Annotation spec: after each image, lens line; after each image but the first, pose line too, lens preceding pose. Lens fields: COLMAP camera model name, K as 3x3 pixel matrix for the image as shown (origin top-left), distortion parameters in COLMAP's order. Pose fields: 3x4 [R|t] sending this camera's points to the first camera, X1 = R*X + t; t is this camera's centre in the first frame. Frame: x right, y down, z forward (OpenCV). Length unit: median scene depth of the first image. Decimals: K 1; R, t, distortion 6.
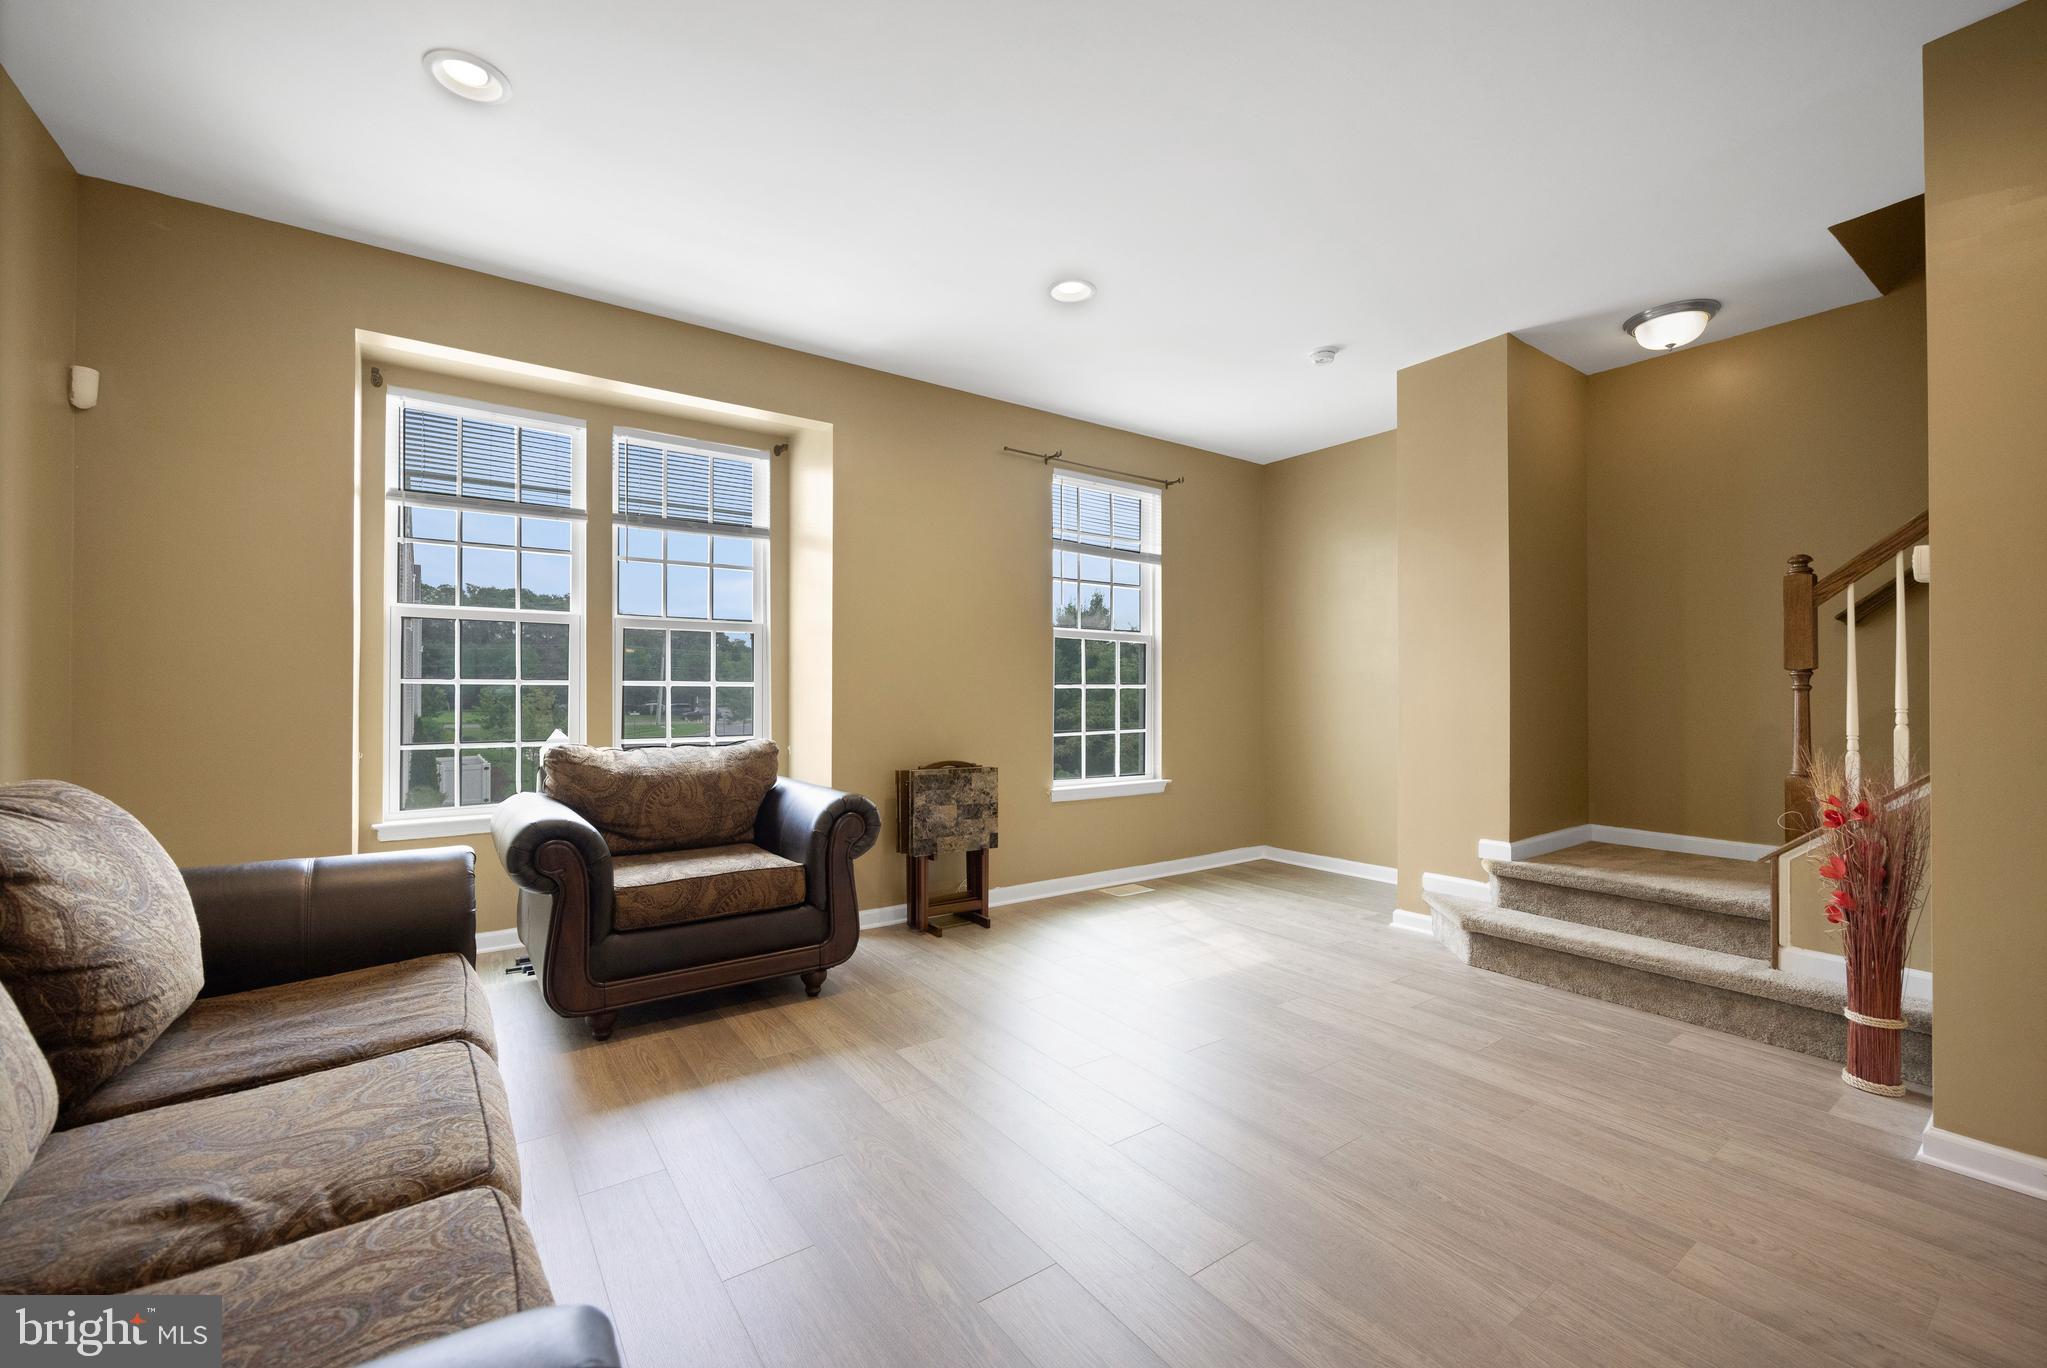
lens RADIAL K [[847.4, 0, 996.1], [0, 847.4, 688.6], [0, 0, 1]] dist [-0.001028, 0.000375]
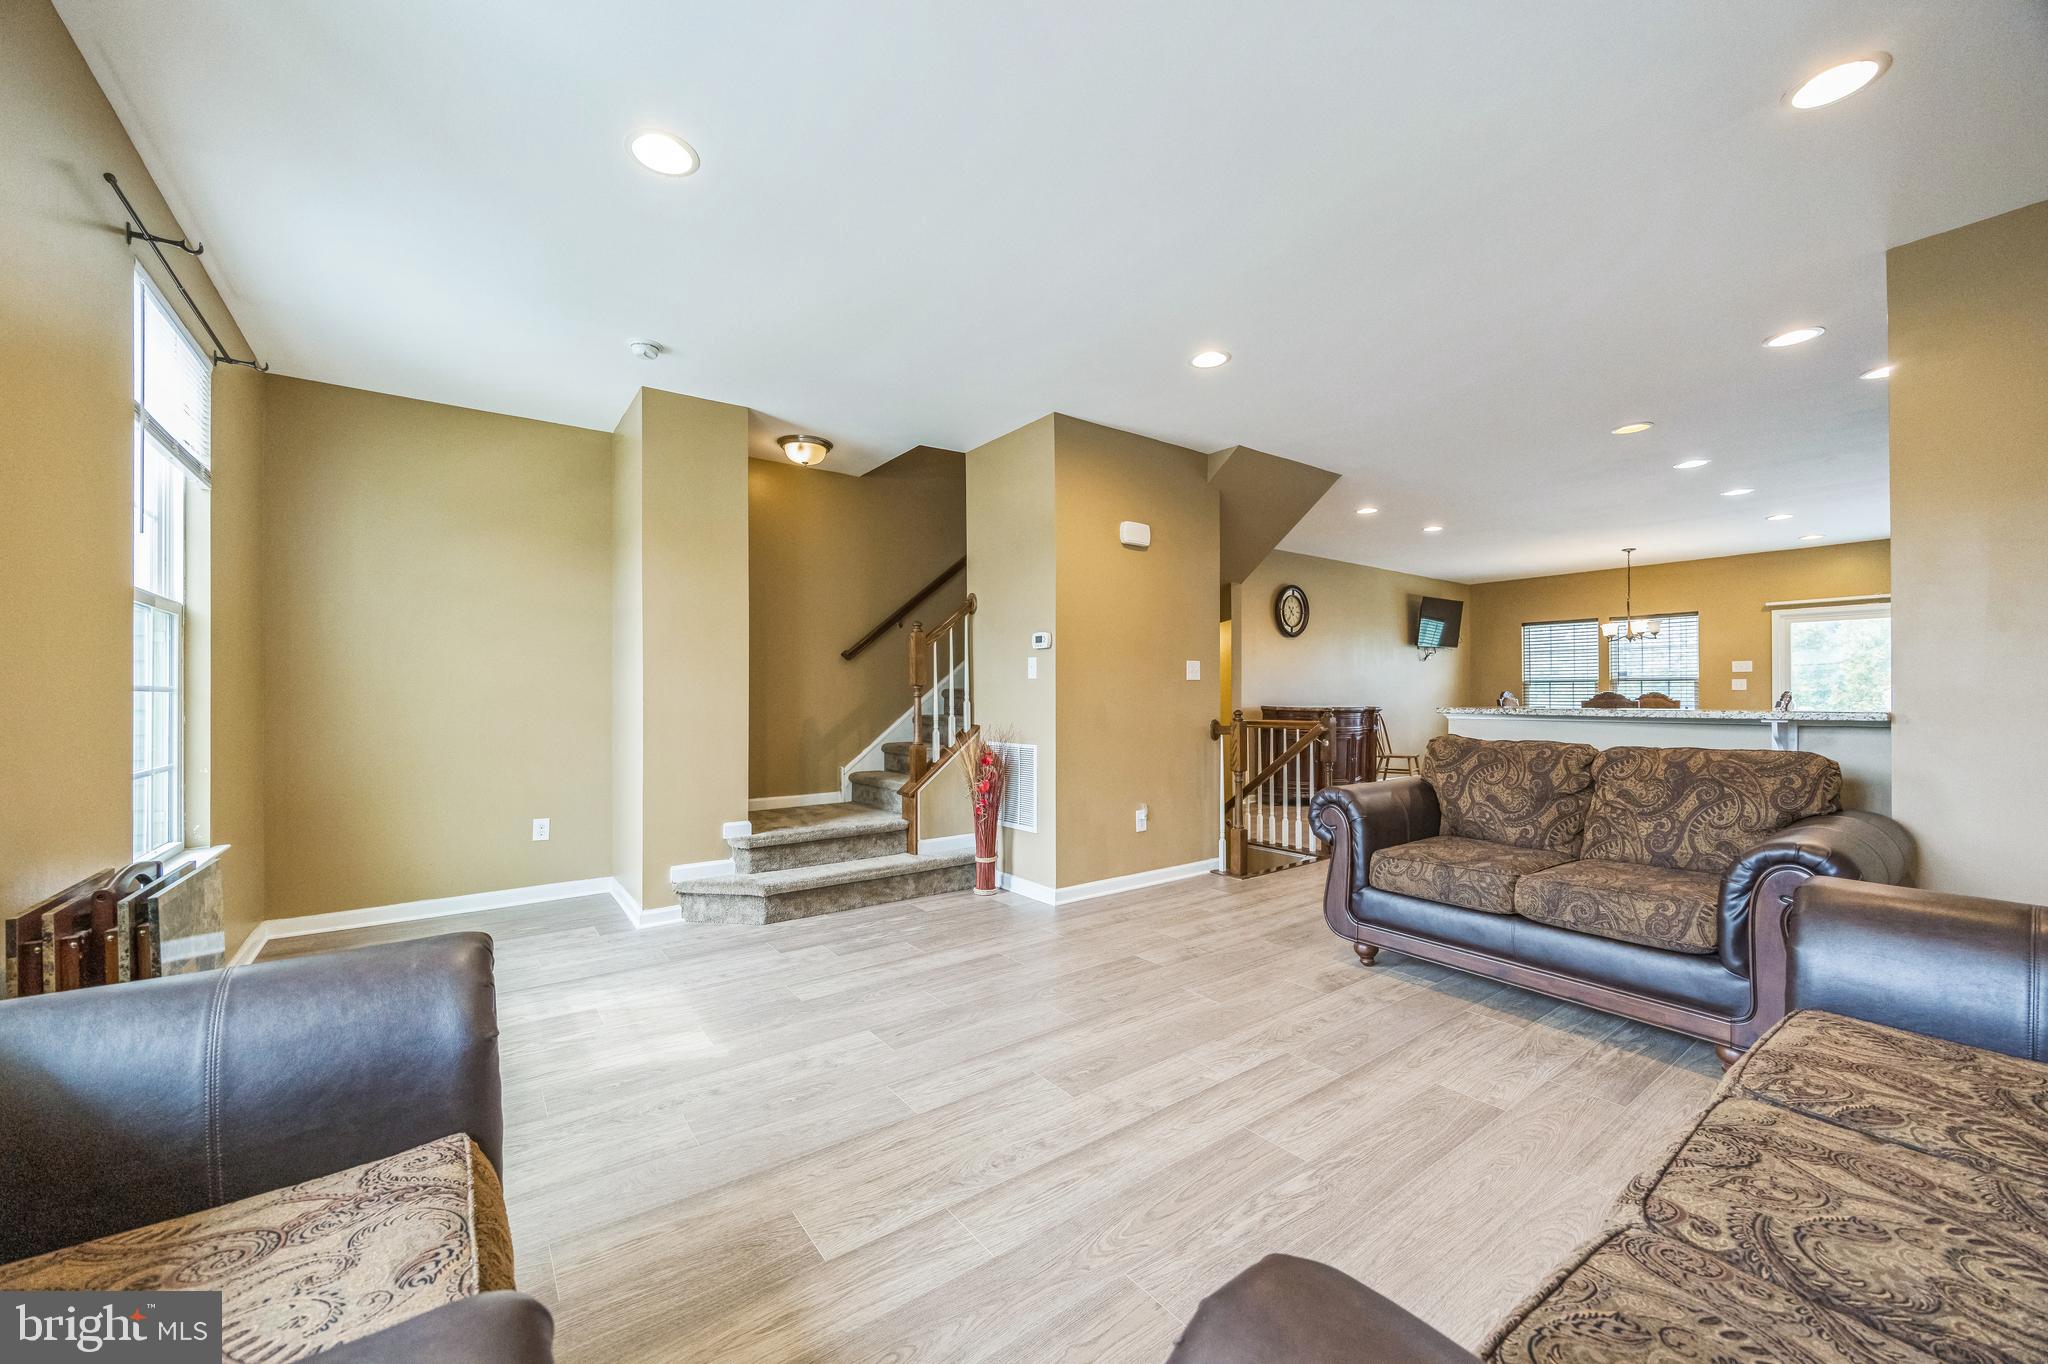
lens RADIAL K [[774.6, 0, 1016.8], [0, 774.6, 690.9], [0, 0, 1]] dist [-0.000803, 0.000056]
pose [[-0.036098, 0.004689, 0.999337, -0.549375], [-0.001379, 0.999988, -0.004742, -0.000254], [-0.999347, -0.001550, -0.036091, 0.677944]]
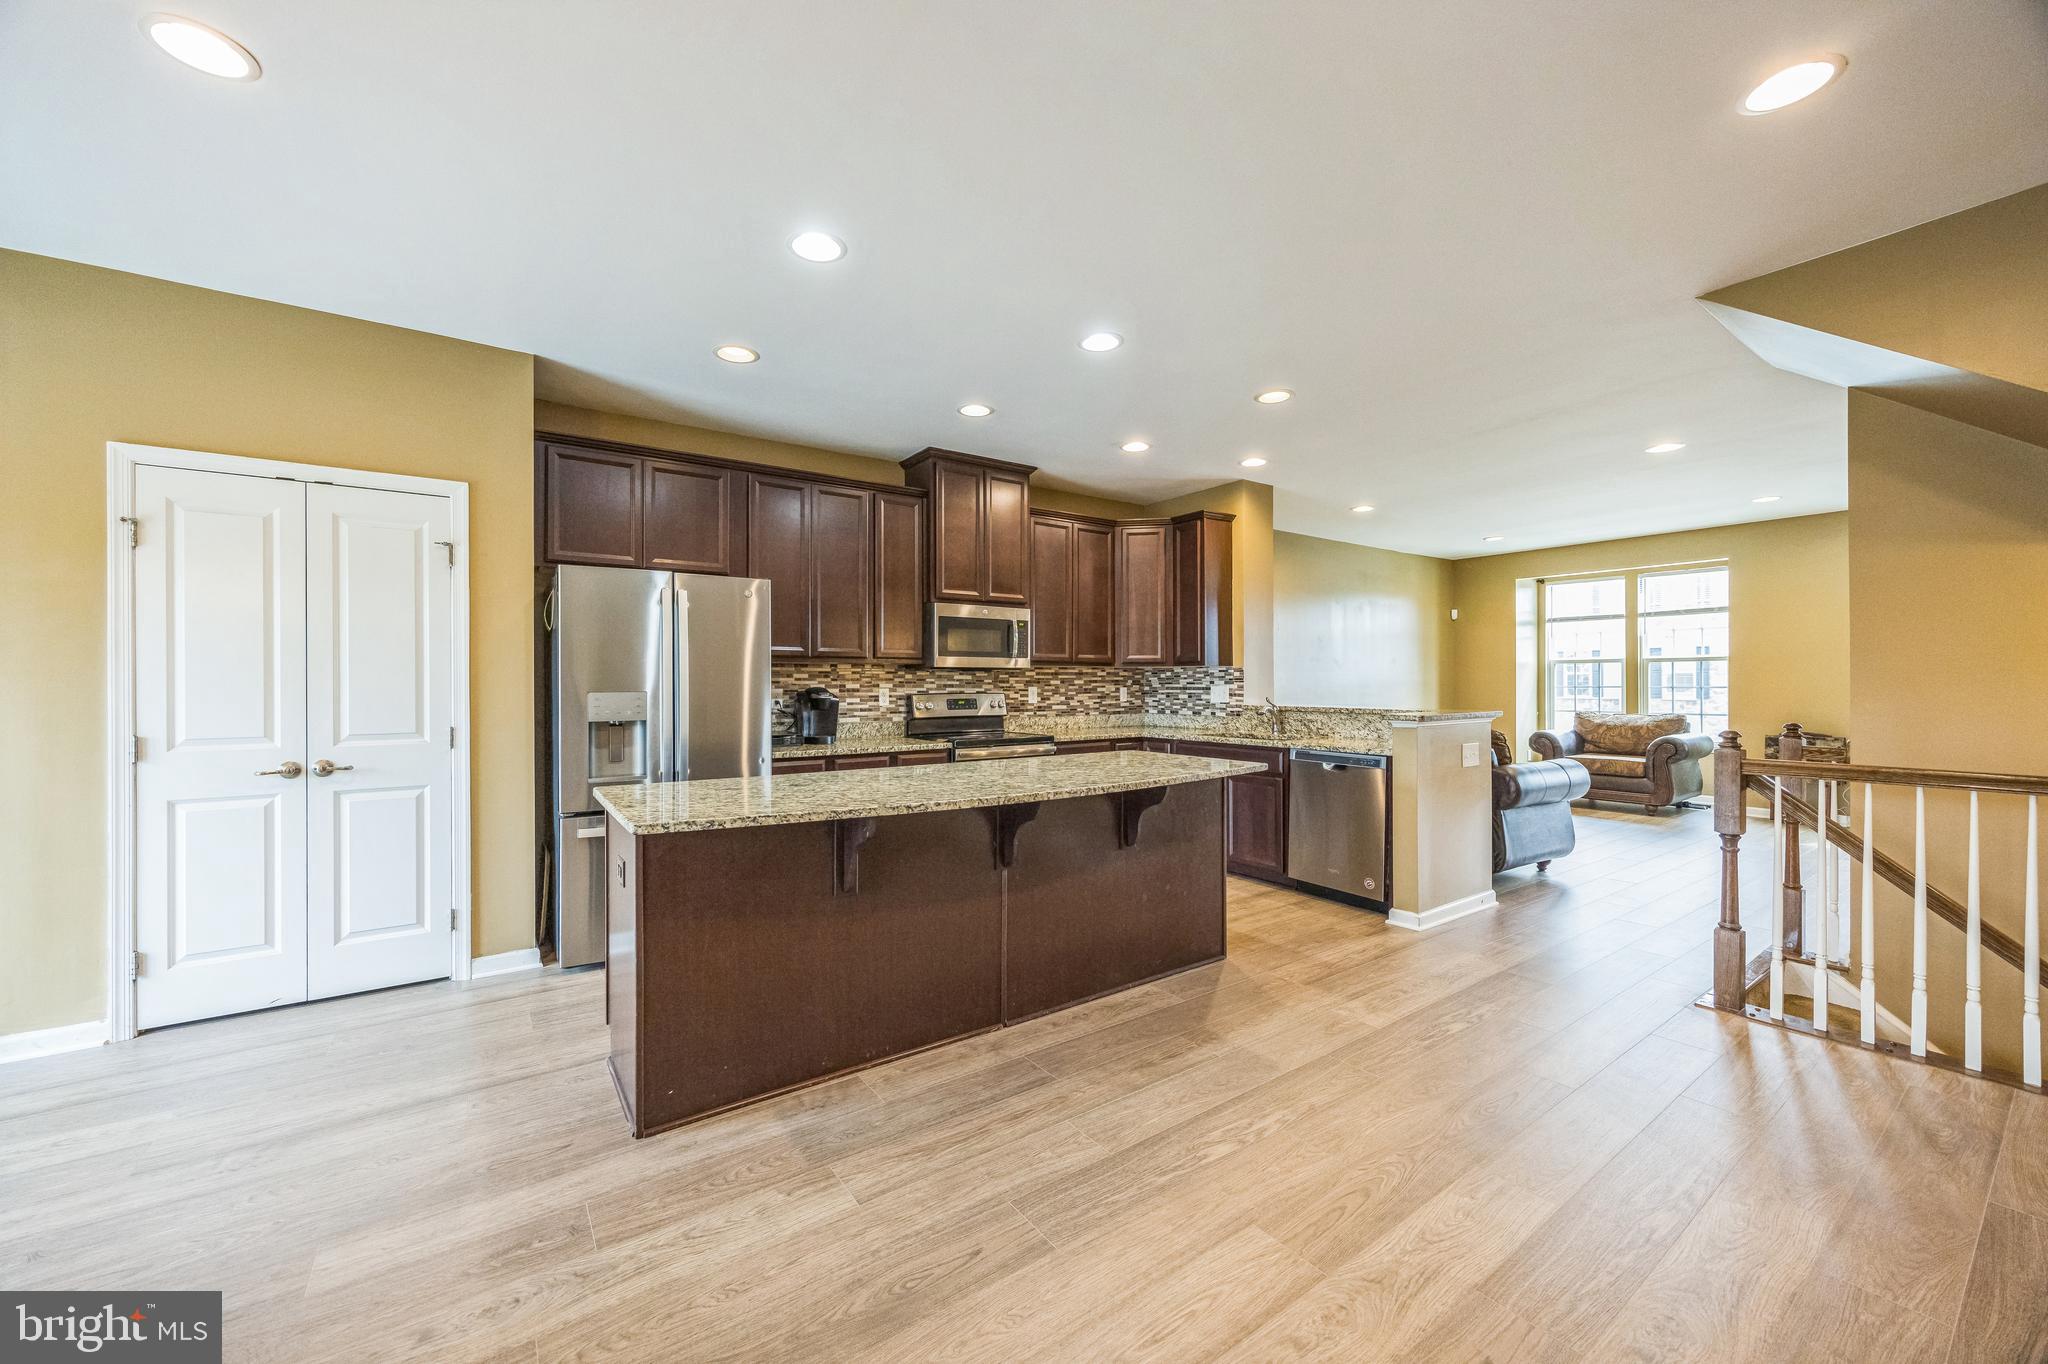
lens RADIAL K [[774.6, 0, 1011.2], [0, 774.6, 683.8], [0, 0, 1]] dist [-0.000803, 0.000056]
pose [[0.001080, -0.003178, -0.999994, 1.776986], [0.004358, 0.999985, -0.003173, -0.020362], [0.999990, -0.004354, 0.001094, -0.753105]]
